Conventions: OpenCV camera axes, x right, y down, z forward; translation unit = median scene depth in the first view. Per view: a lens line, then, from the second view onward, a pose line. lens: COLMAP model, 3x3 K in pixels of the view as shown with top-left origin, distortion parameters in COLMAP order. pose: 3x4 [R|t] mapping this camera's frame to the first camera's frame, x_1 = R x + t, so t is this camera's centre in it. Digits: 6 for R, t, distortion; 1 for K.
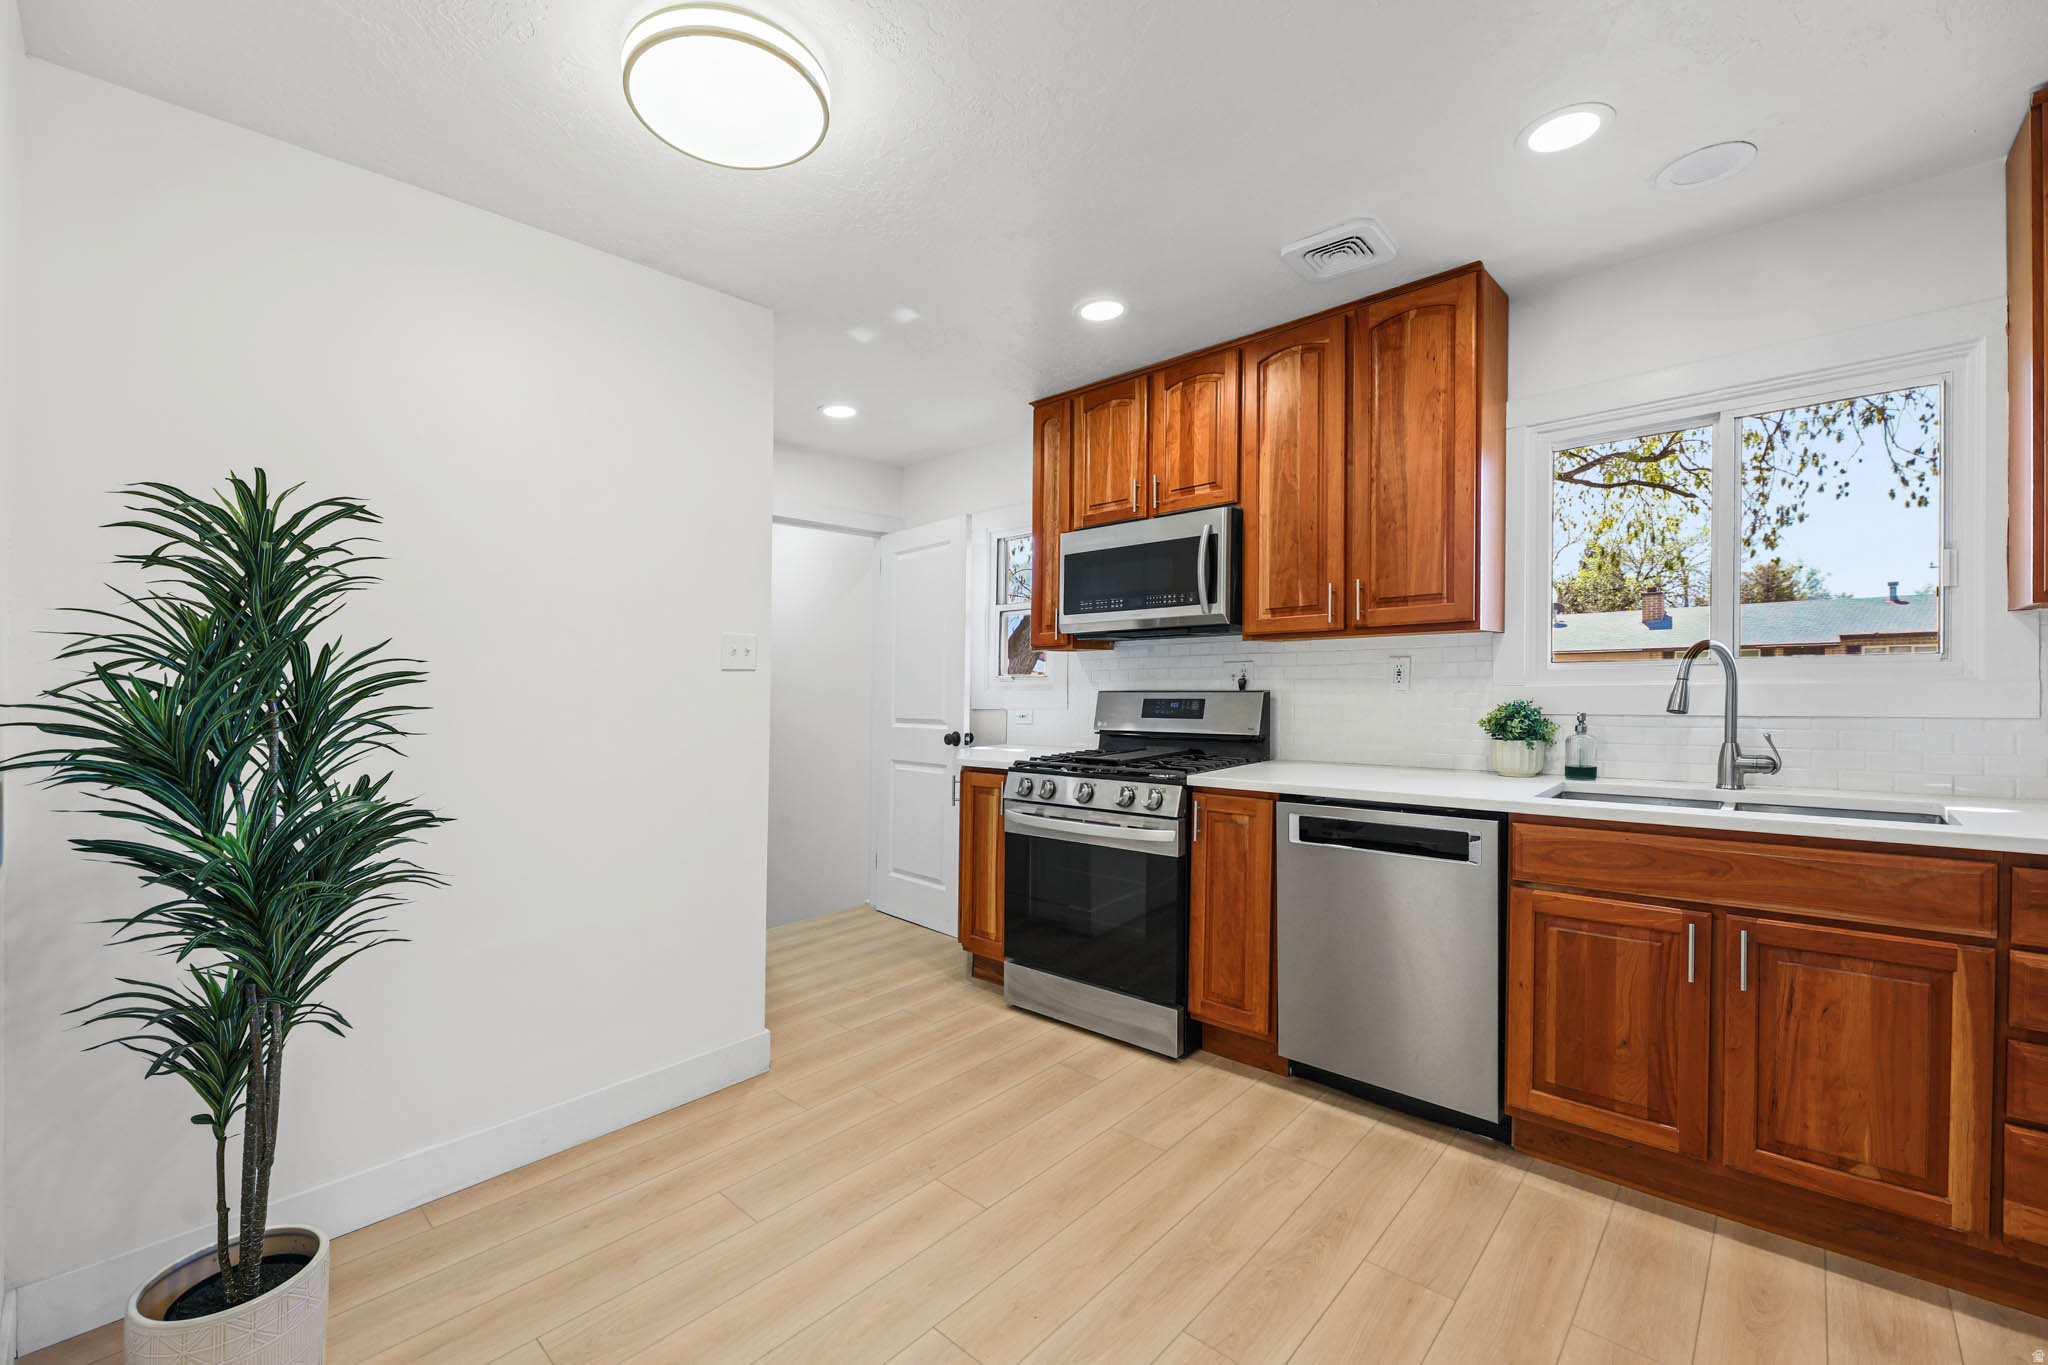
lens RADIAL K [[856.4, 0, 1024.0], [0, 856.4, 682.5], [0, 0, 1]] dist [-0.000029, -0.000156]
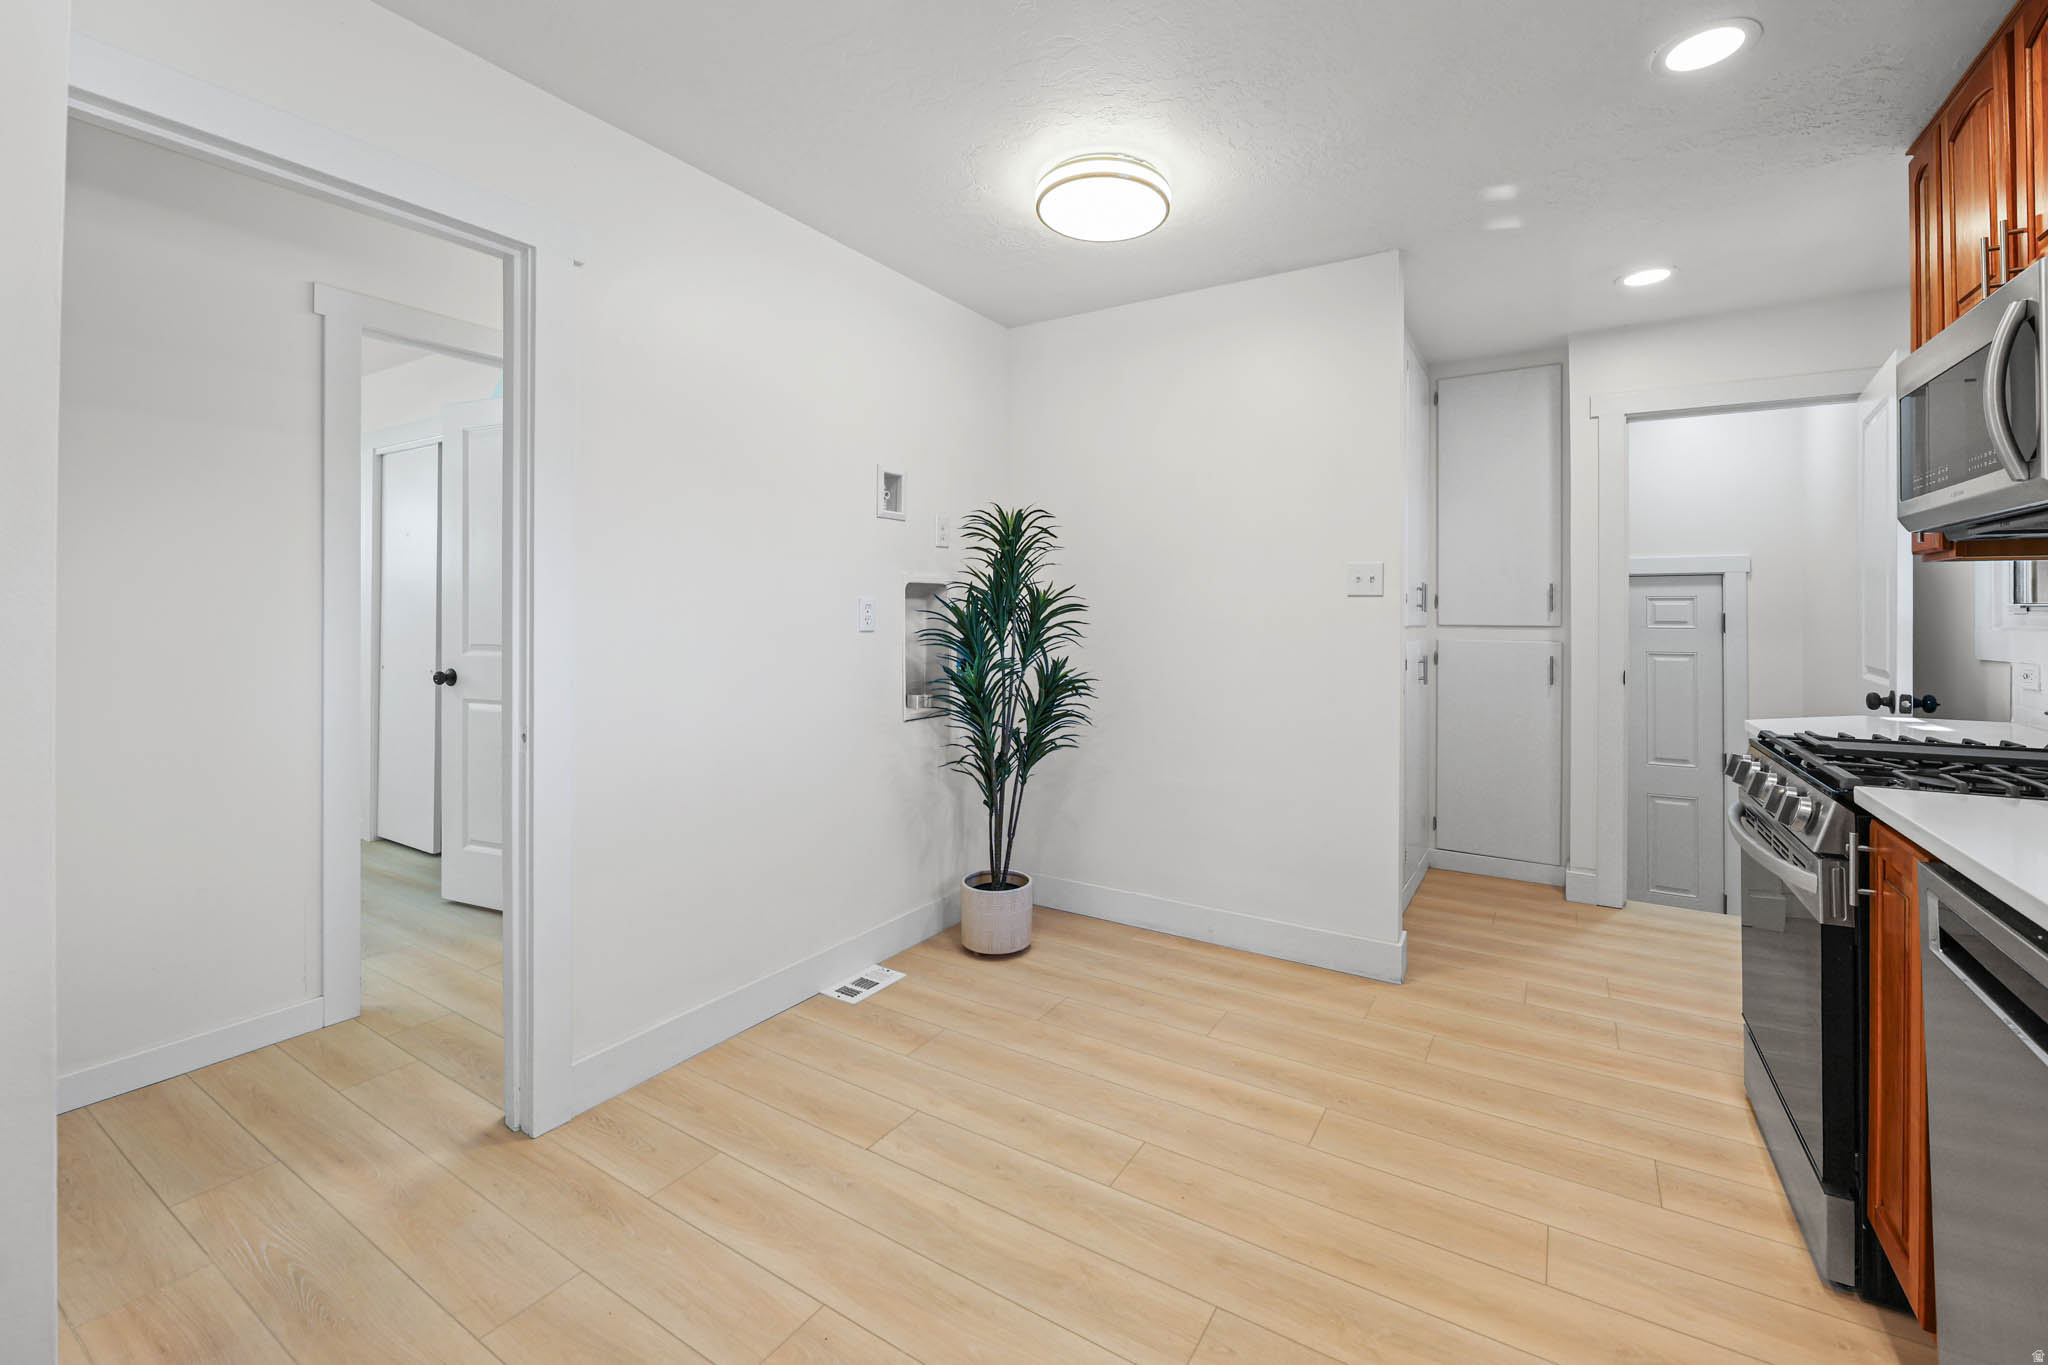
lens RADIAL K [[857.9, 0, 1036.0], [0, 857.9, 614.7], [0, 0, 1]] dist [-0.000406, -0.000644]
pose [[0.175273, 0.018590, -0.984344, 0.911867], [-0.006577, 0.999822, 0.017711, -0.011962], [0.984498, 0.003370, 0.175364, 0.549824]]
